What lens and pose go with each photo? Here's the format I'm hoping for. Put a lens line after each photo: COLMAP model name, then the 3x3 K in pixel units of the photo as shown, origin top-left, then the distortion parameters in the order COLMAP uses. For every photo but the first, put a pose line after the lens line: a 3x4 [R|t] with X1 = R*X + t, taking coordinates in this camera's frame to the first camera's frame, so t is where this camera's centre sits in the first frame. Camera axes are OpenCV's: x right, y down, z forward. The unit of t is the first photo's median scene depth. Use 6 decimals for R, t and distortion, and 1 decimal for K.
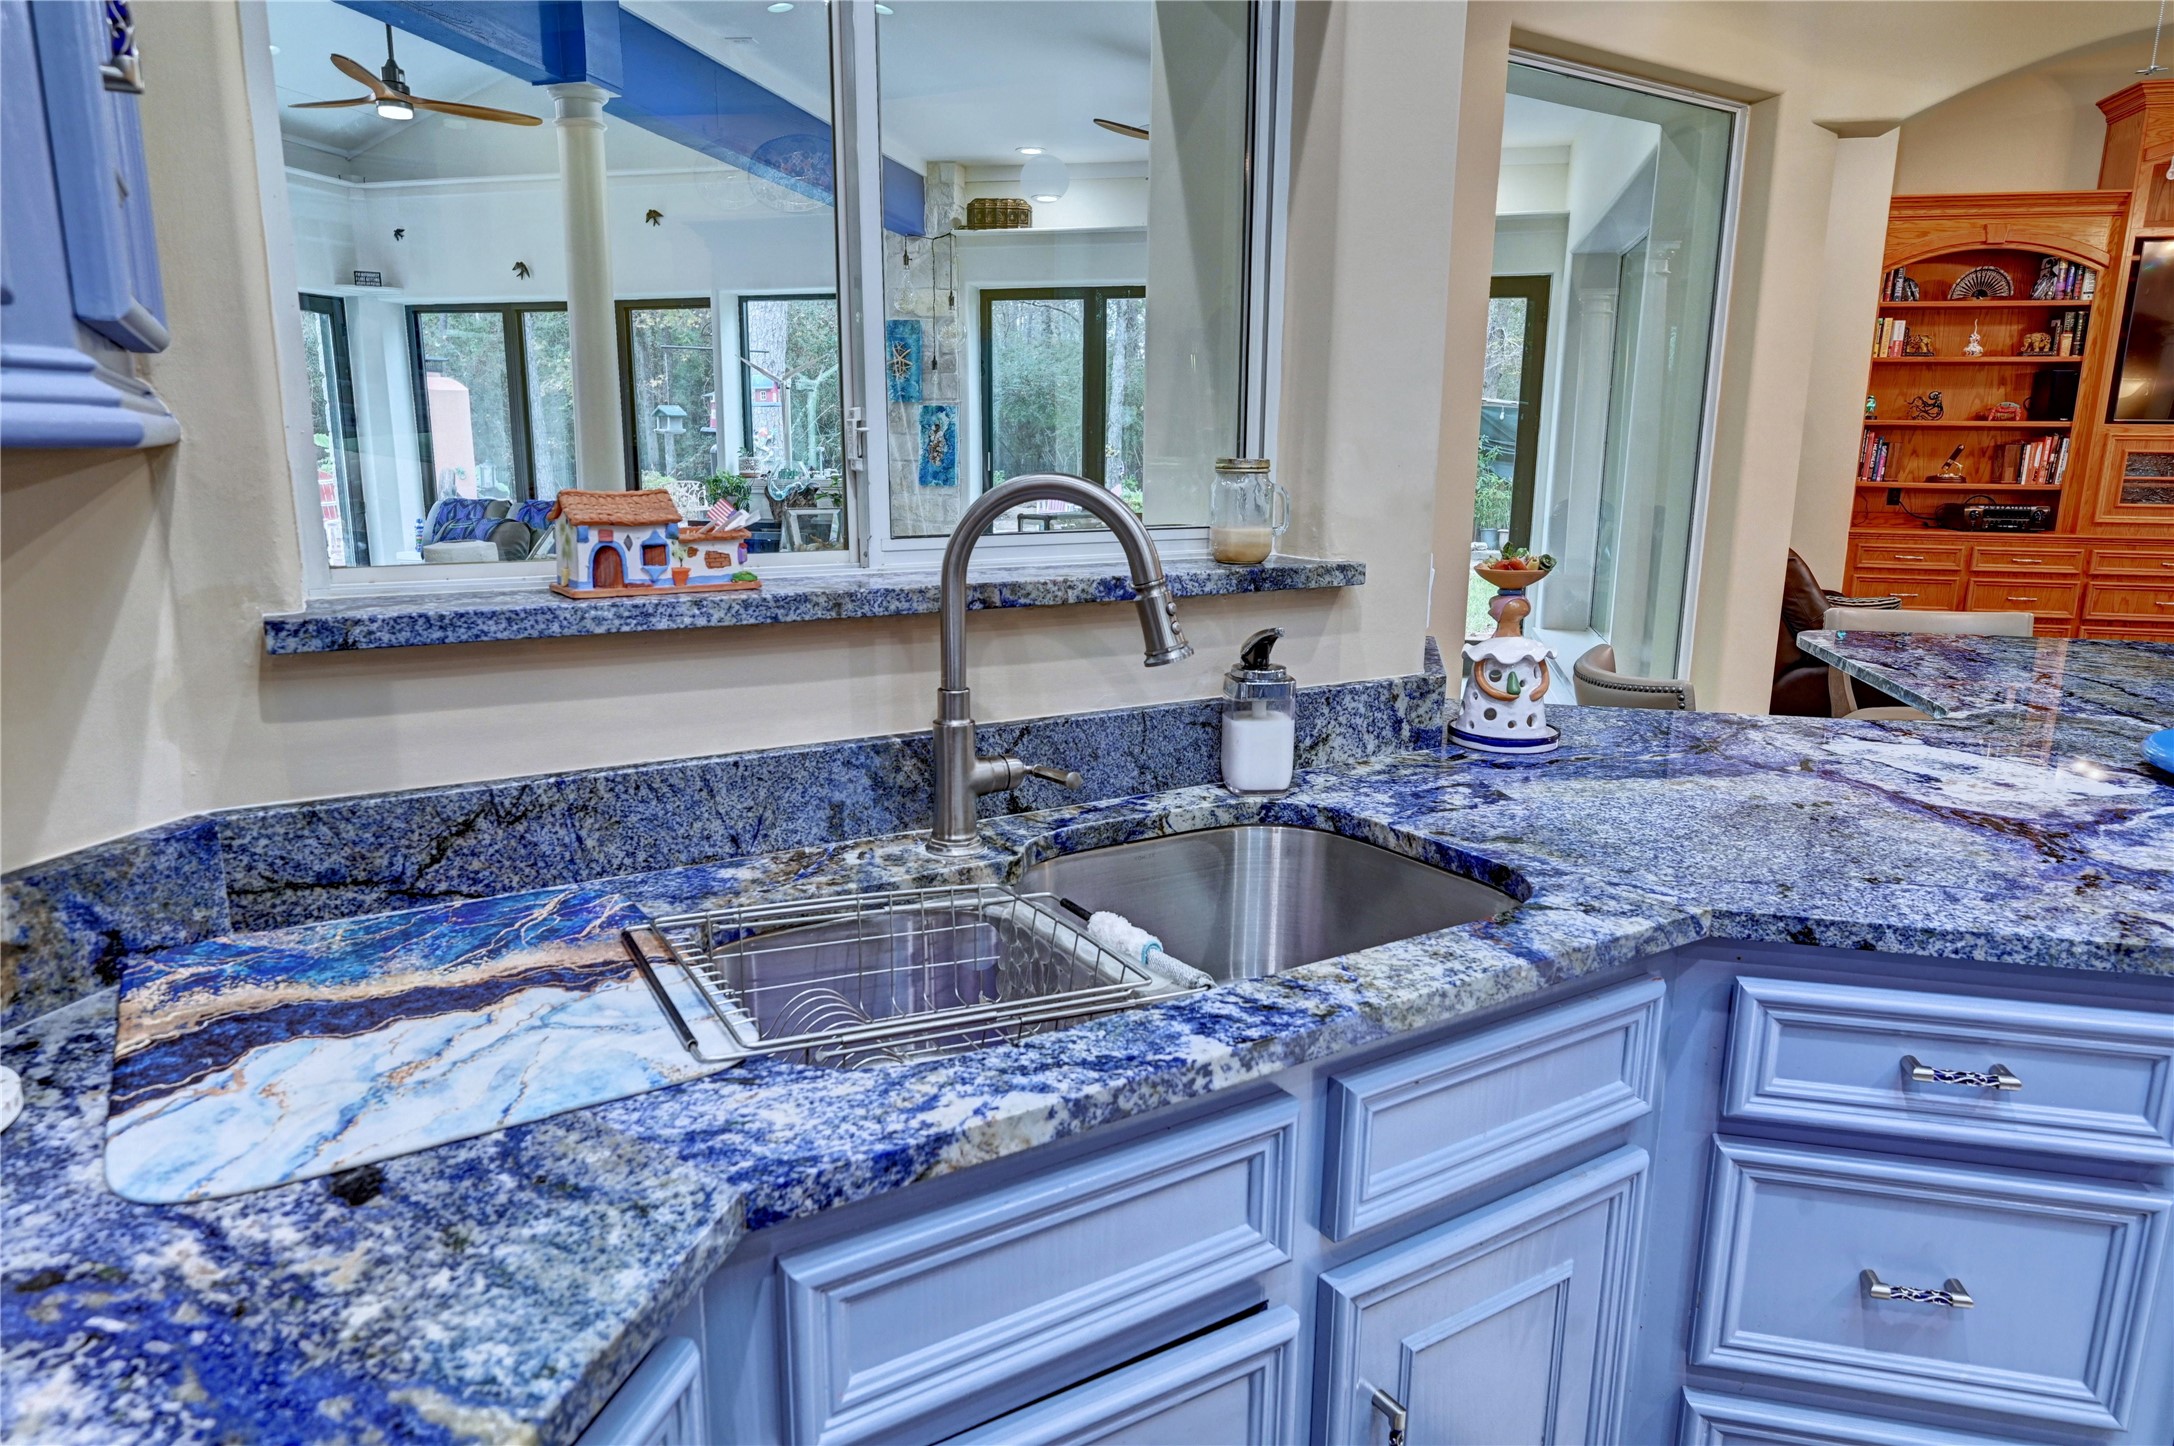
lens RADIAL K [[1313.9, 0, 1080.0], [0, 1313.9, 727.7], [0, 0, 1]] dist [-0.001065, -0.003125]
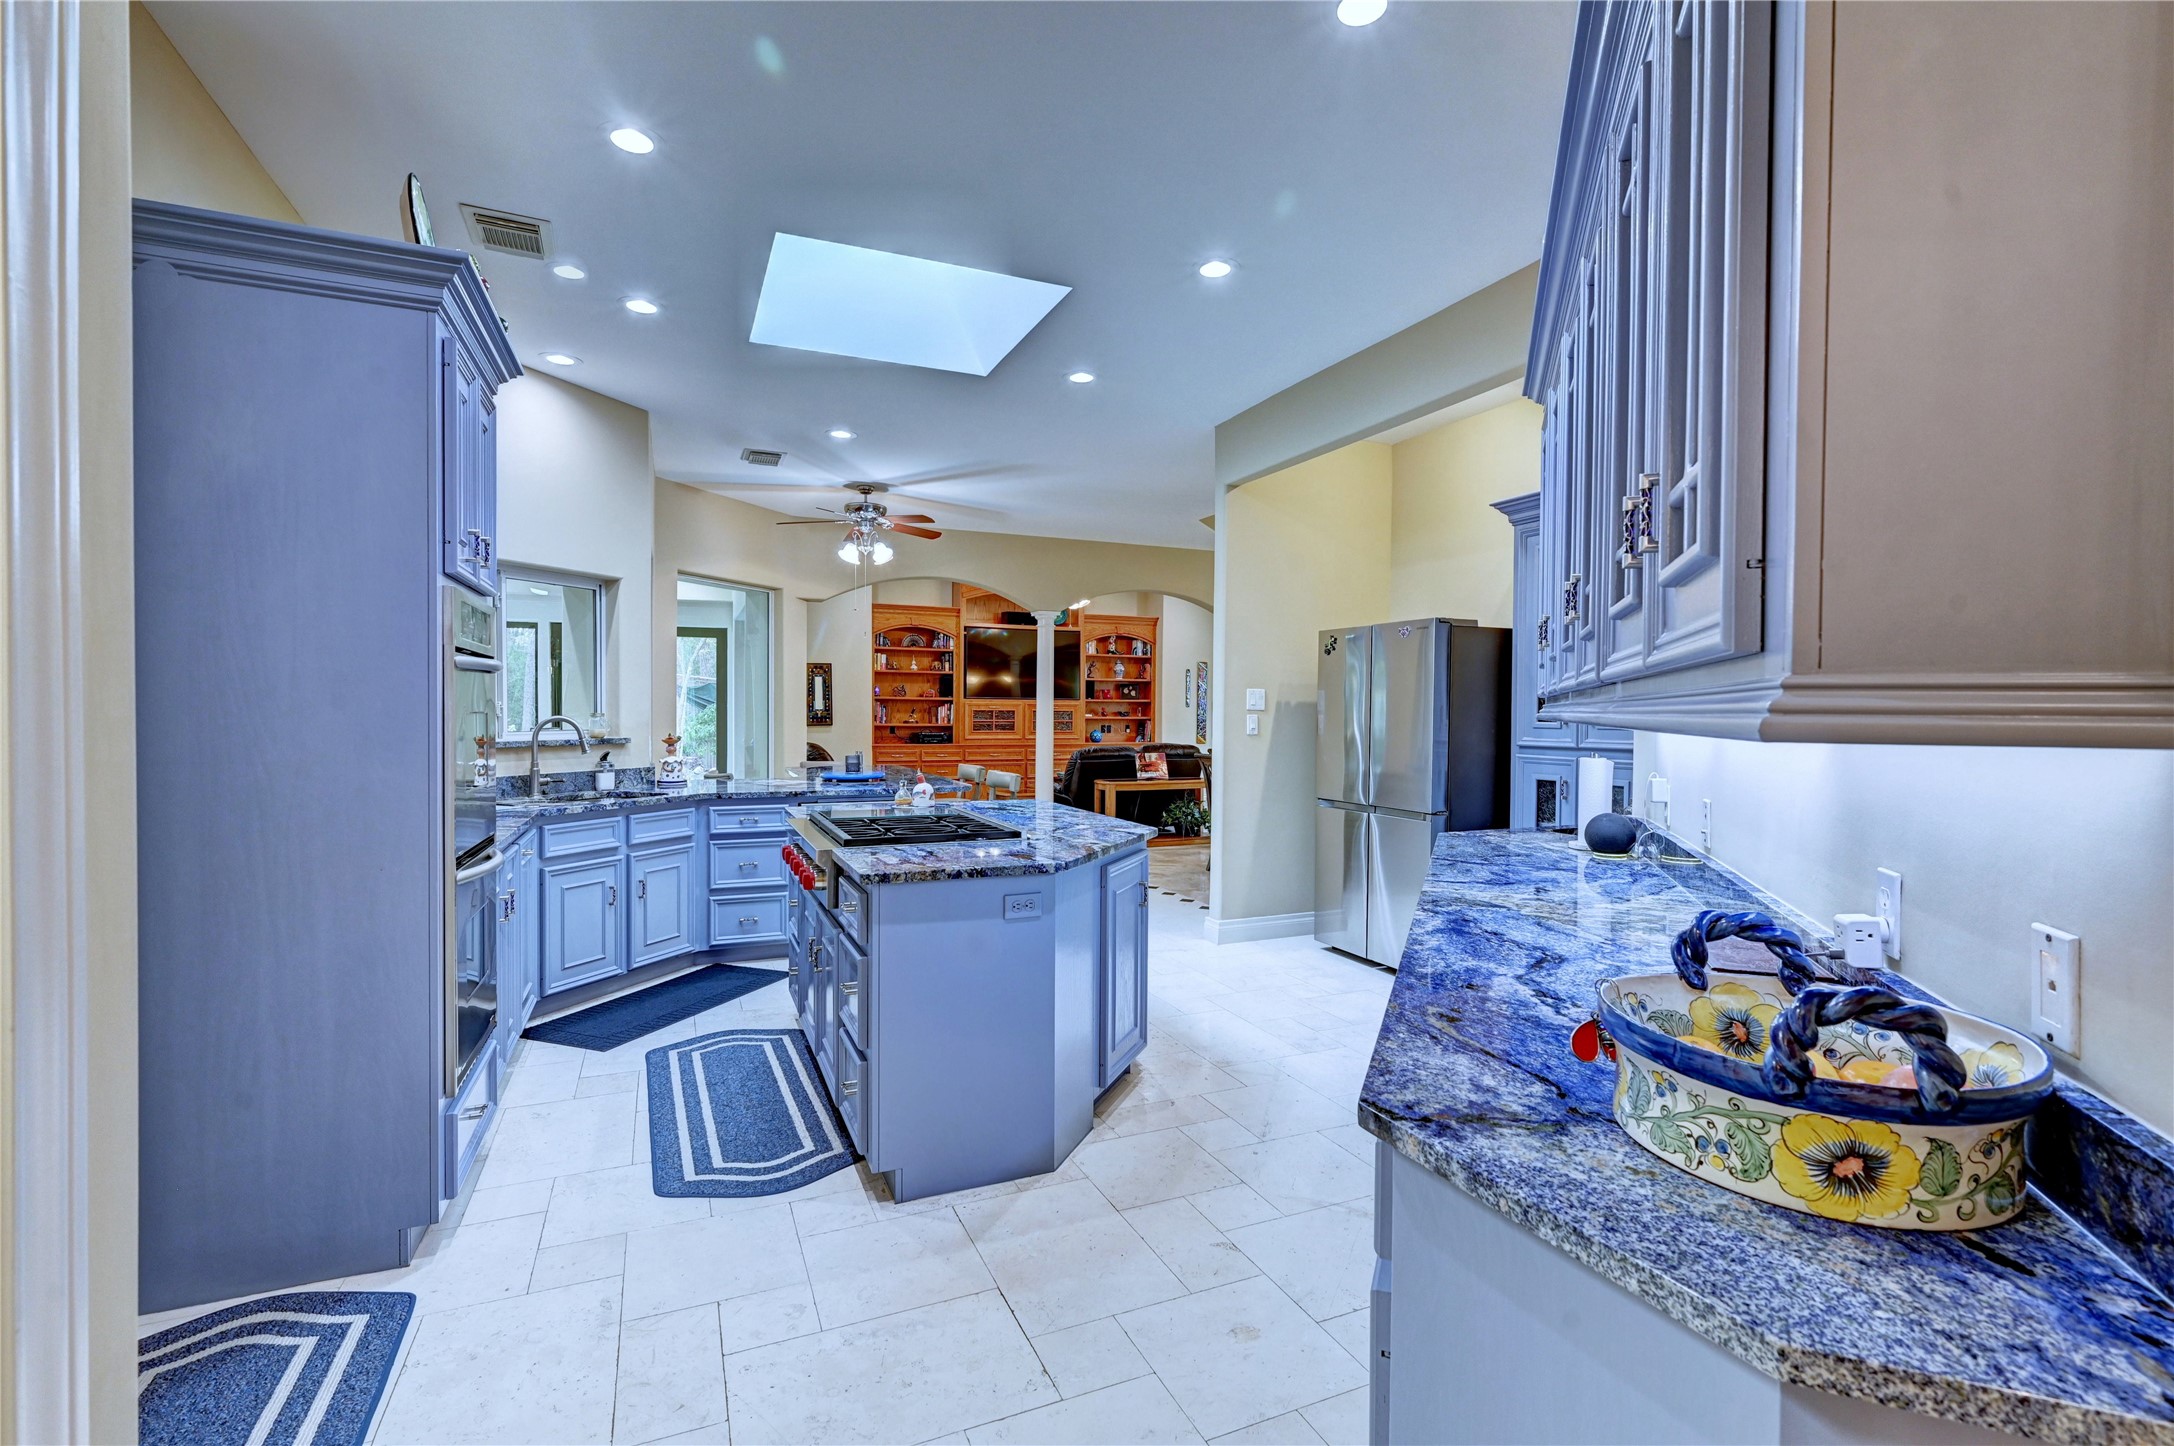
lens RADIAL K [[964.3, 0, 1085.9], [0, 964.3, 721.9], [0, 0, 1]] dist [-0.000145, 0.000273]
pose [[0.801340, -0.010912, 0.598109, -0.414484], [0.127175, 0.980086, -0.152507, 0.433442], [-0.584534, 0.198275, 0.786770, -2.058511]]
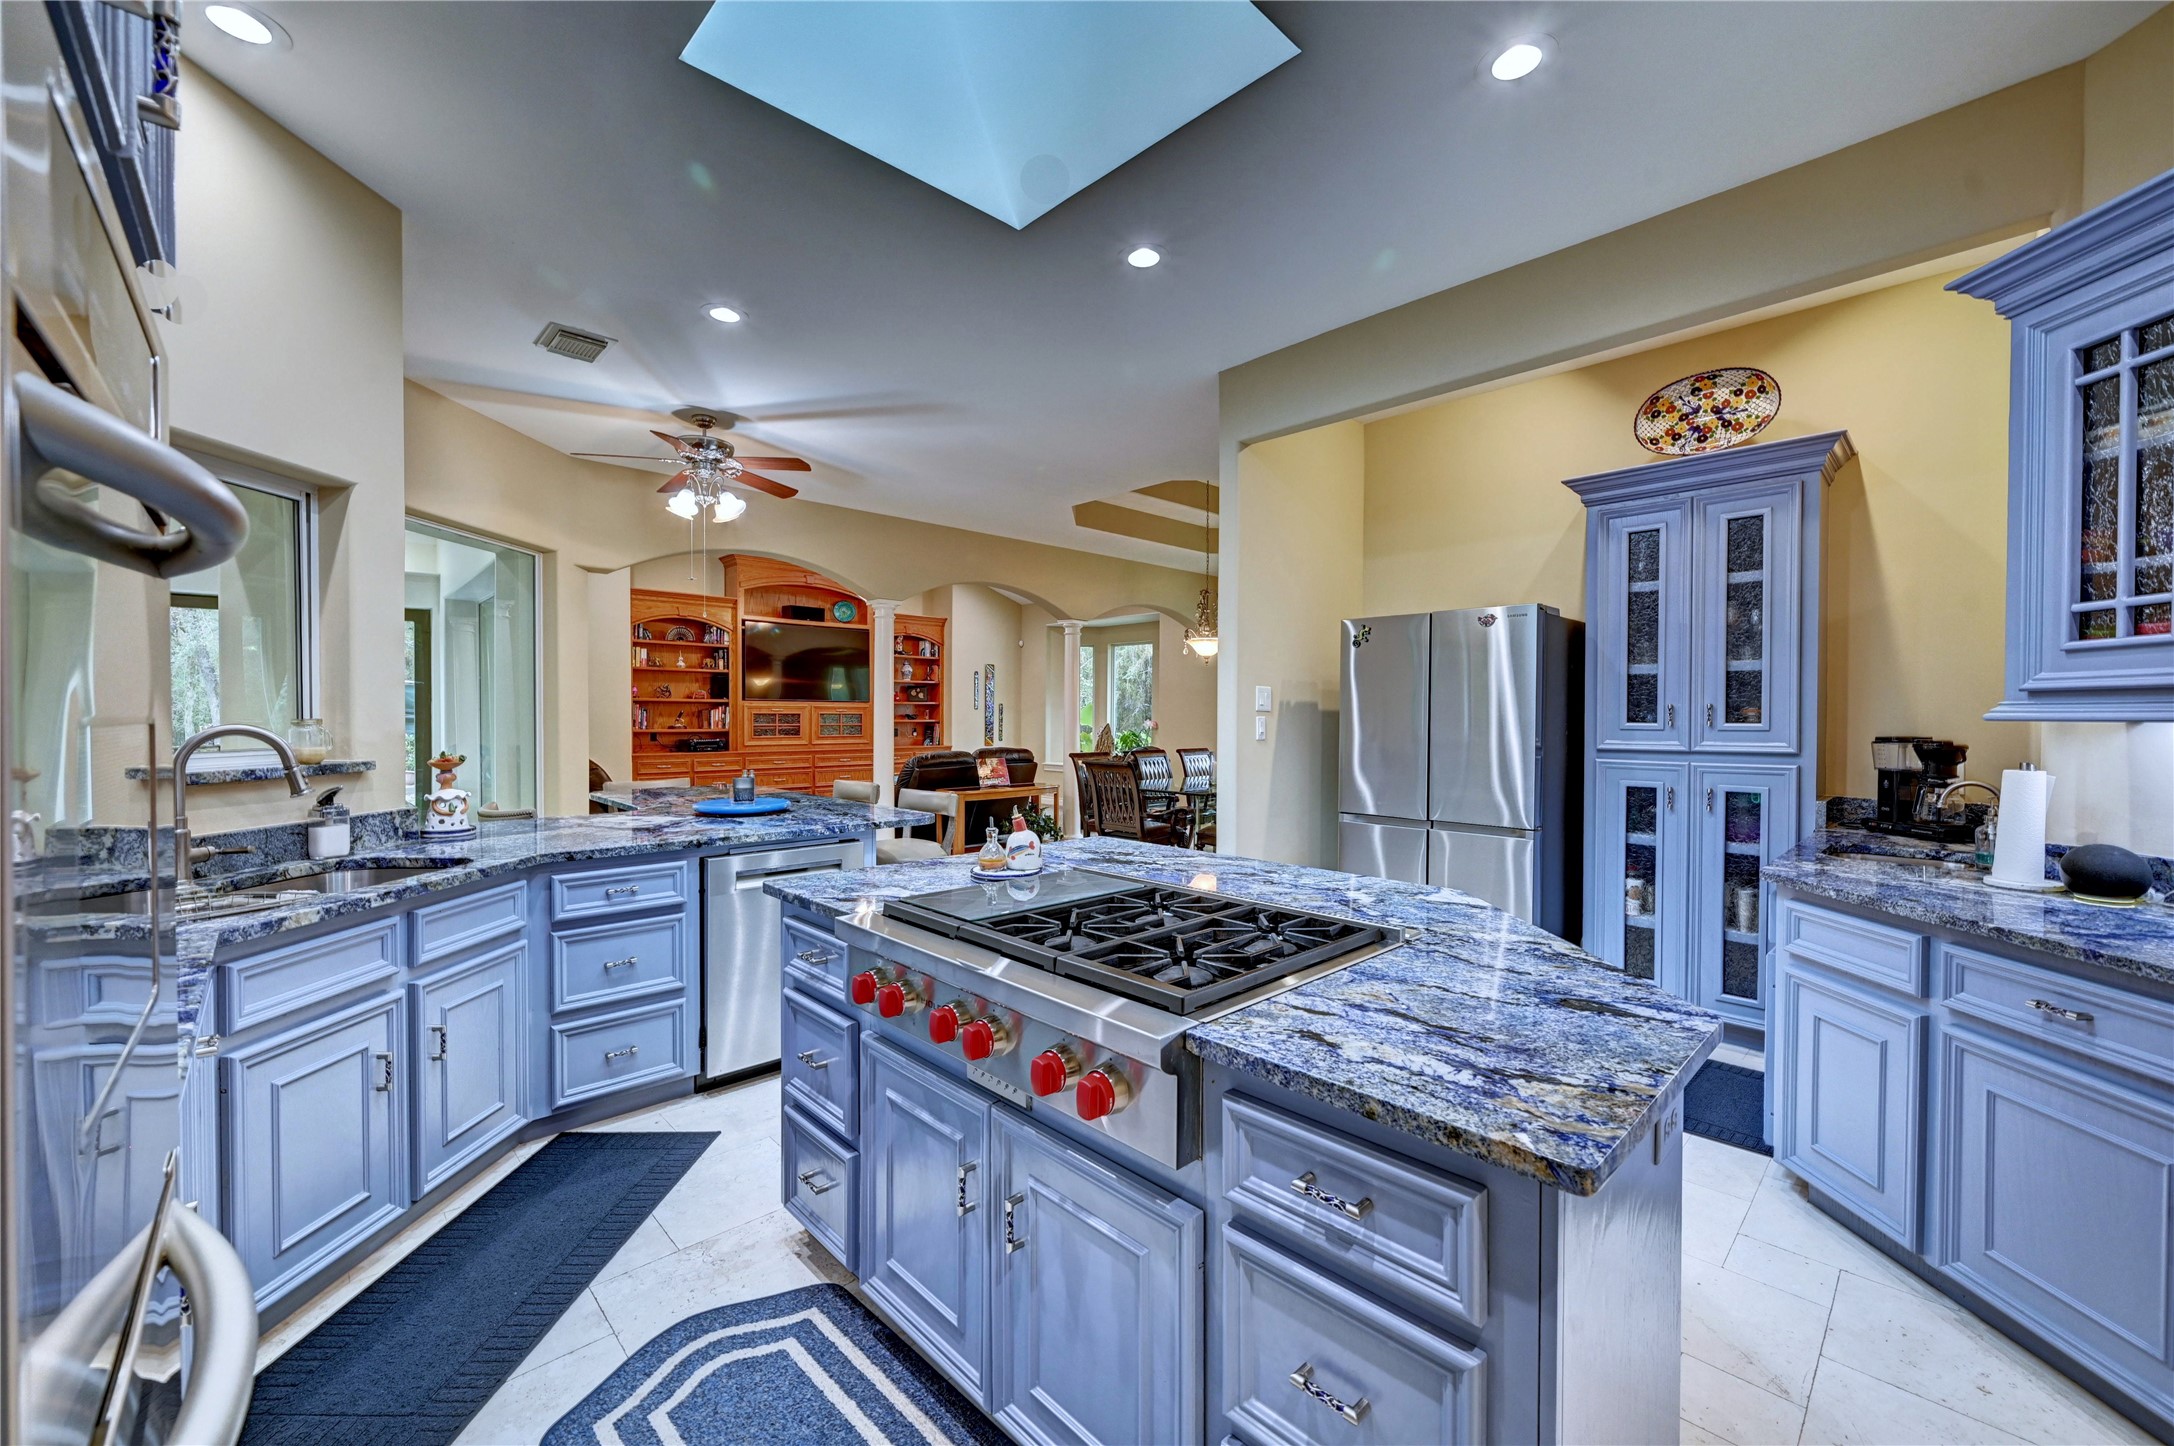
lens RADIAL K [[852.2, 0, 1087.7], [0, 852.2, 725.0], [0, 0, 1]] dist [-0.002154, -0.000234]
pose [[0.544693, -0.017360, 0.838456, -0.345687], [0.179285, 0.979083, -0.096198, 0.177027], [-0.819247, 0.202721, 0.536412, -0.837250]]
